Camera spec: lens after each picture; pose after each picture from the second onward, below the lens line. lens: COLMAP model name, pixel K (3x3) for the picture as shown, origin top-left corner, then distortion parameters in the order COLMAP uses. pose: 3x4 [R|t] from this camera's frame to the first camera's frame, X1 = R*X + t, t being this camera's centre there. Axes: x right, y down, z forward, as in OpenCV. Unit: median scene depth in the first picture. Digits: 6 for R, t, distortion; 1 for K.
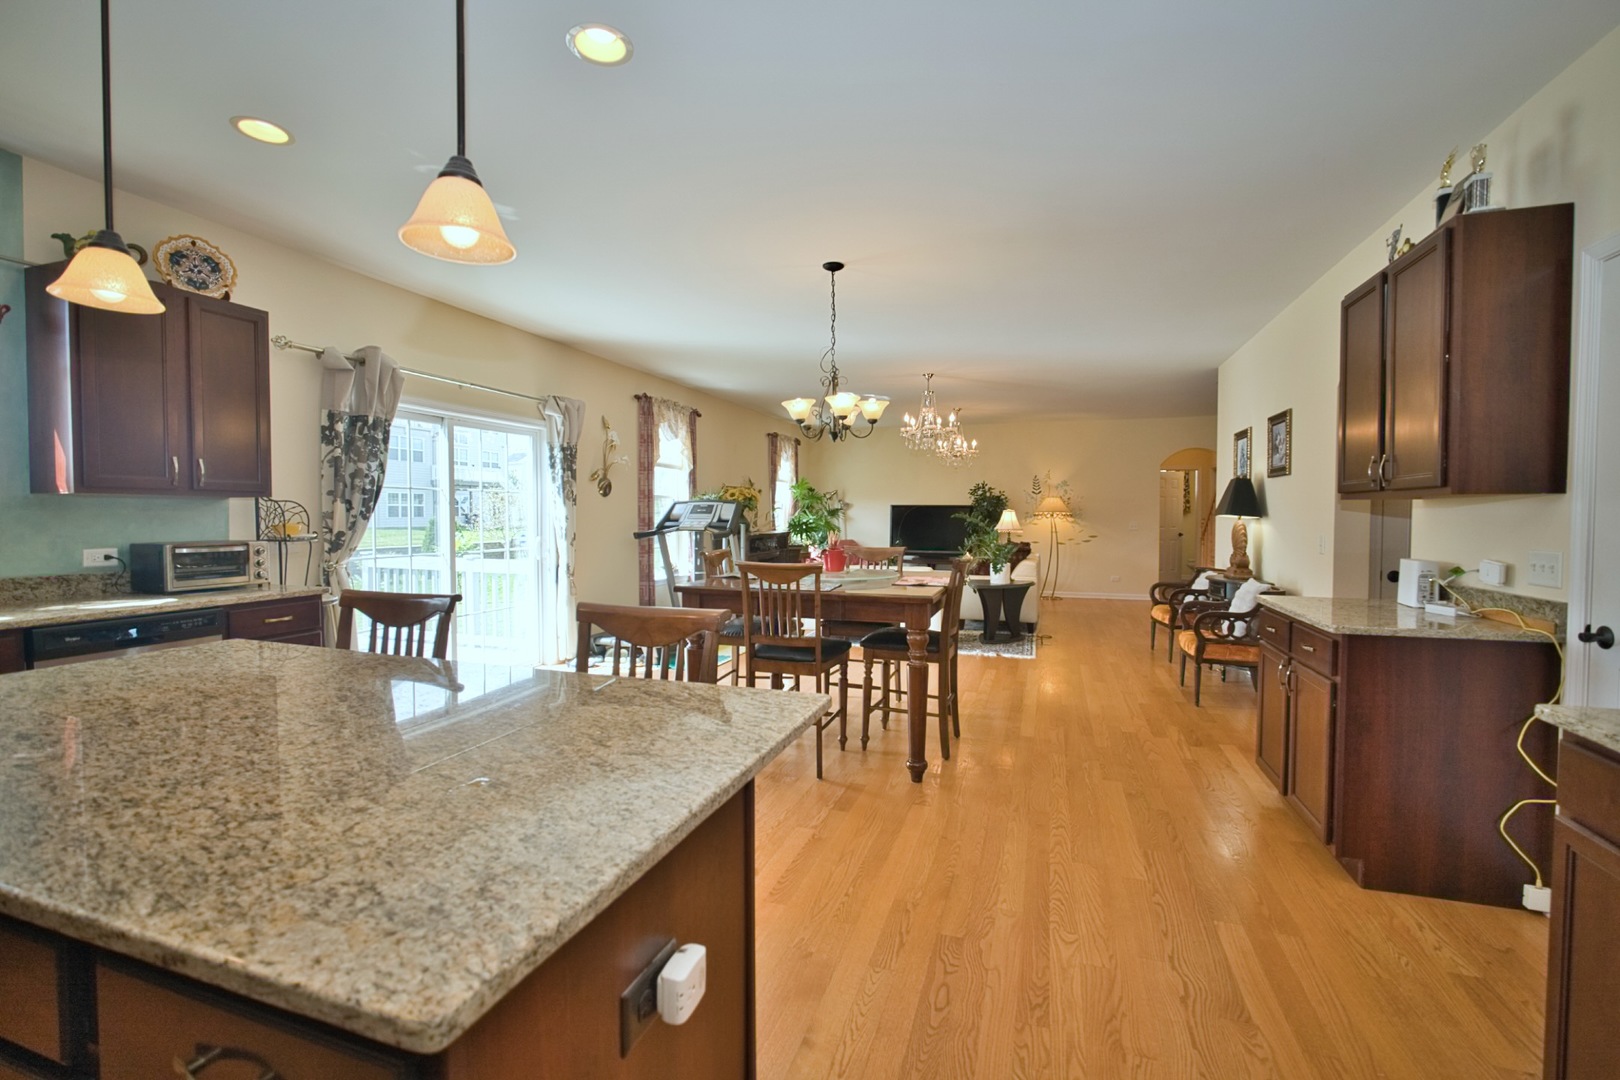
lens RADIAL K [[704.9, 0, 809.7], [0, 704.9, 537.4], [0, 0, 1]] dist [-0.020554, 0.005312]
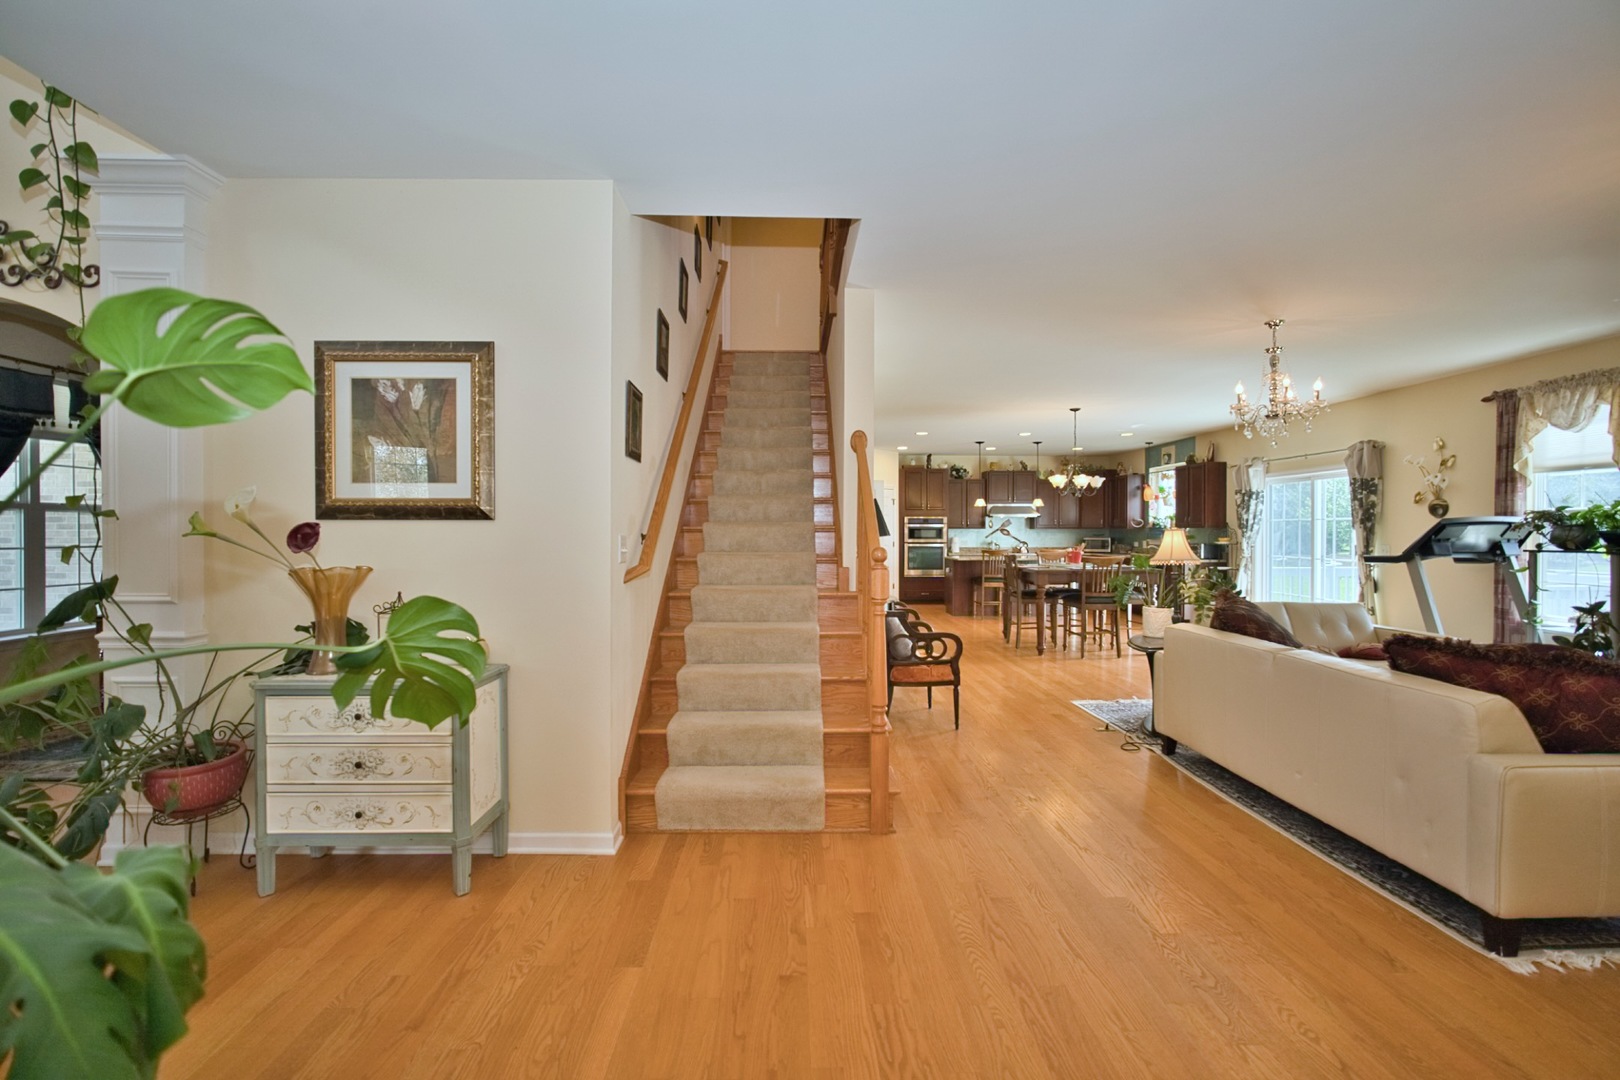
lens RADIAL K [[704.9, 0, 808.7], [0, 704.9, 539.8], [0, 0, 1]] dist [-0.020554, 0.005312]
pose [[-0.938388, 0.000272, -0.345584, 1.607582], [-0.015398, 0.998974, 0.042598, -0.100343], [0.345241, 0.045295, -0.937421, 2.947212]]
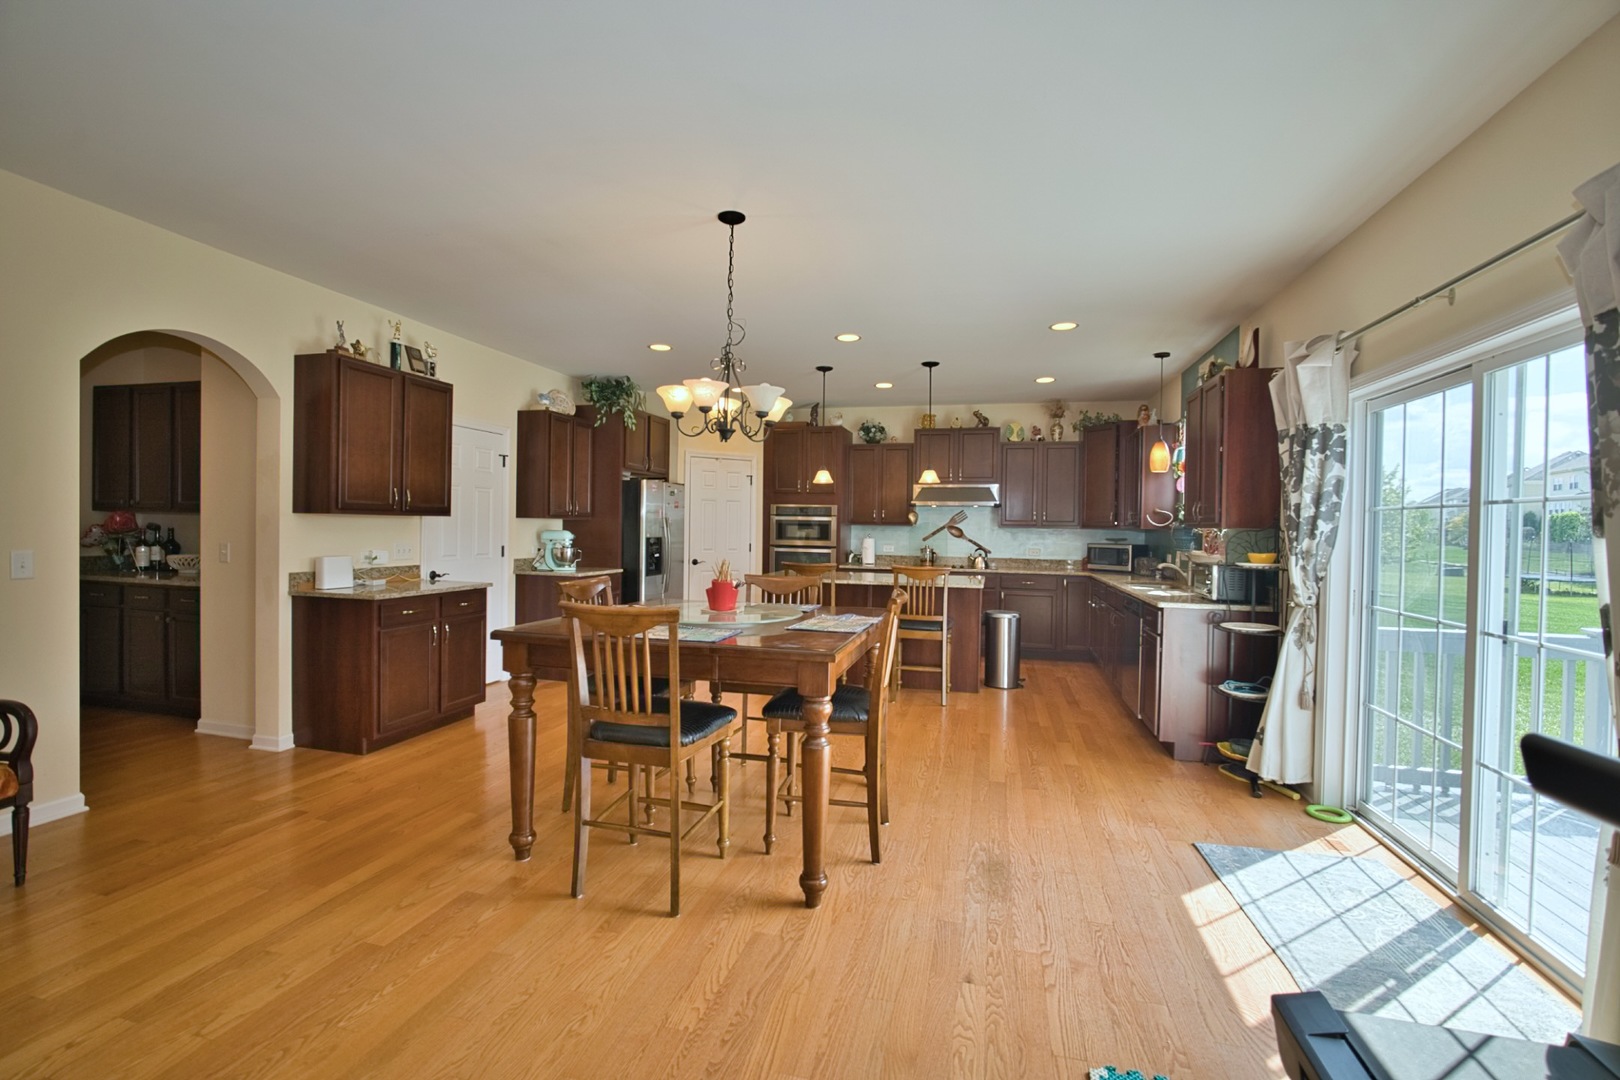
lens RADIAL K [[704.9, 0, 810.8], [0, 704.9, 533.8], [0, 0, 1]] dist [-0.020554, 0.005312]
pose [[-0.996967, -0.018953, -0.075478, -0.001589], [-0.022292, 0.998799, 0.043639, -0.079633], [0.074561, 0.045189, -0.996192, 2.023538]]
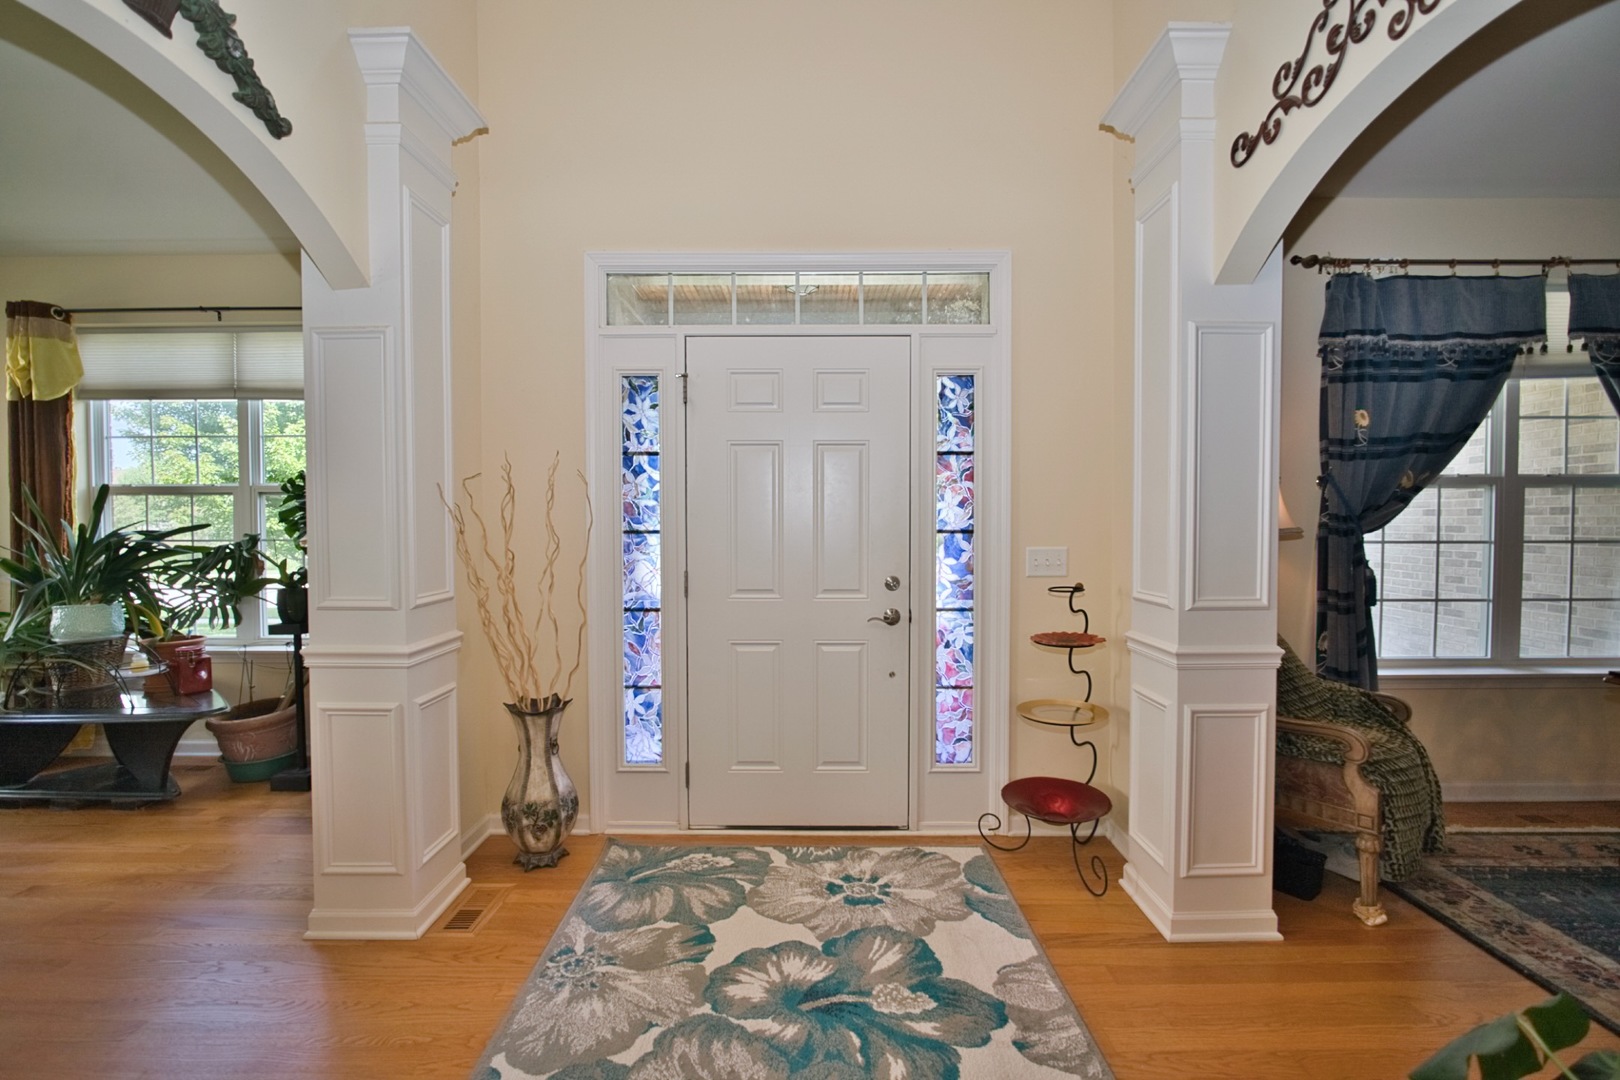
lens RADIAL K [[704.9, 0, 812.6], [0, 704.9, 540.0], [0, 0, 1]] dist [-0.020554, 0.005312]
pose [[-0.321954, -0.028368, 0.946330, 1.984078], [0.034276, 0.998546, 0.041594, -0.075333], [-0.946135, 0.045828, -0.320513, 2.328158]]
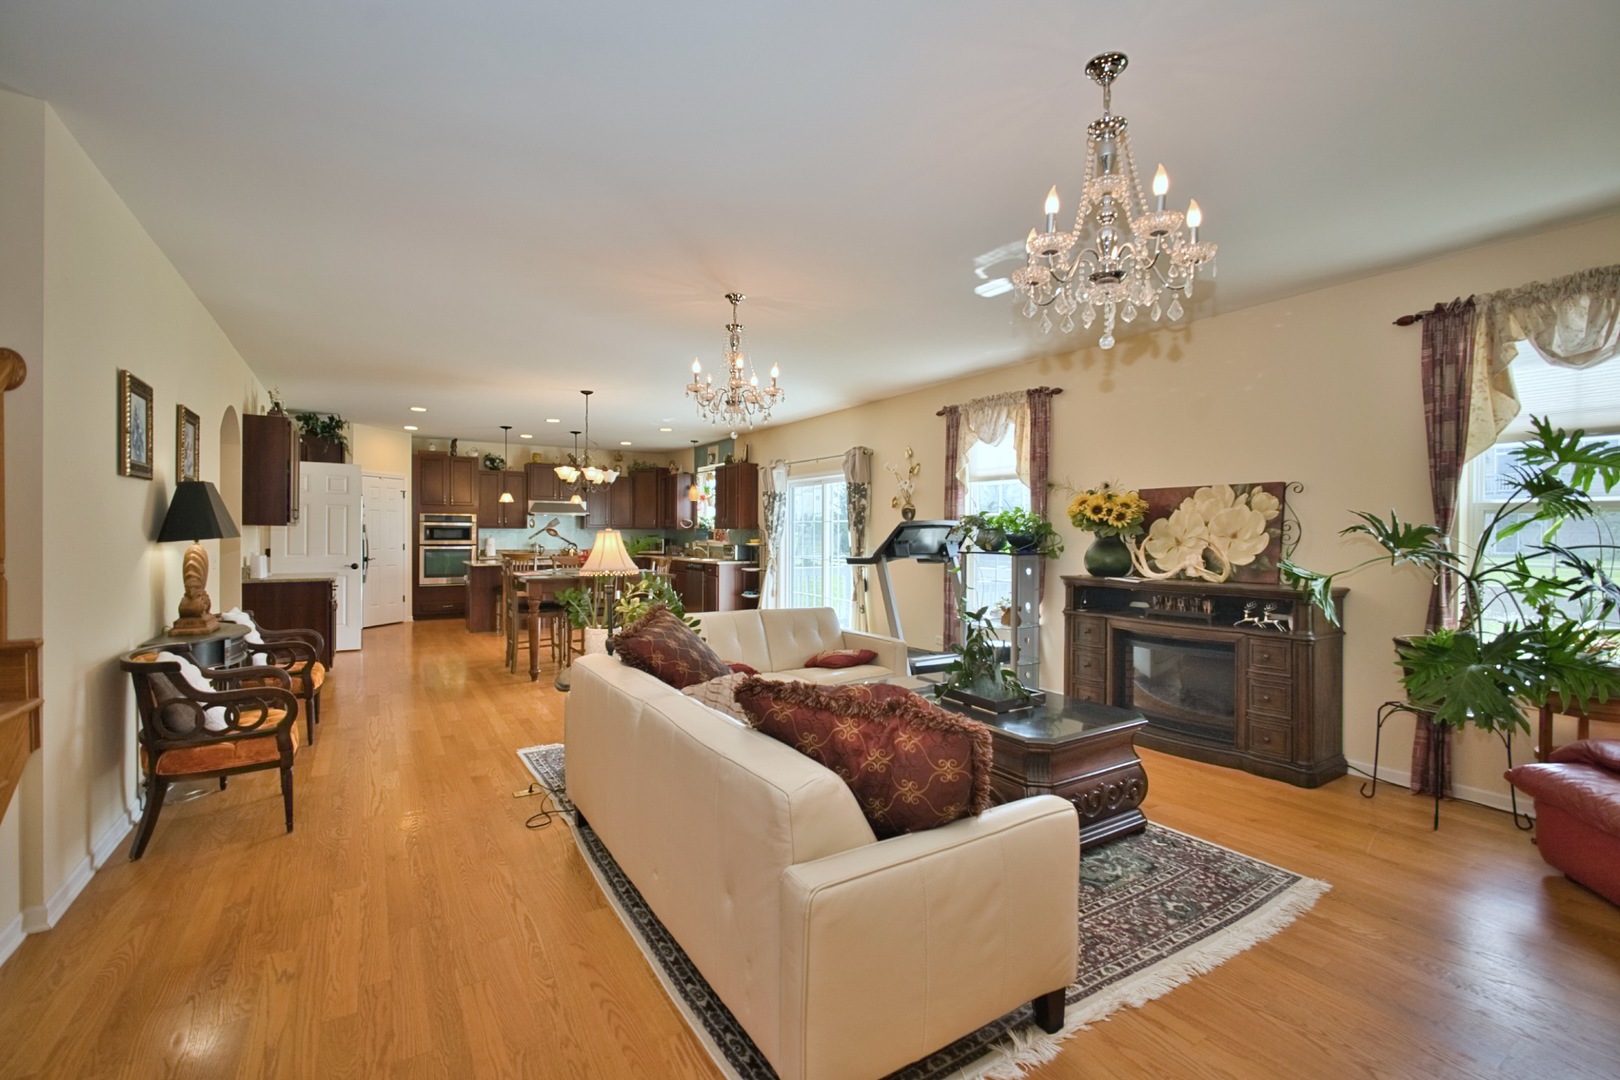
lens RADIAL K [[704.9, 0, 809.6], [0, 704.9, 538.0], [0, 0, 1]] dist [-0.020554, 0.005312]
pose [[-0.631338, -0.000780, -0.775508, 1.158963], [-0.034081, 0.999061, 0.026740, -0.101832], [0.774759, 0.043312, -0.630772, 2.849696]]
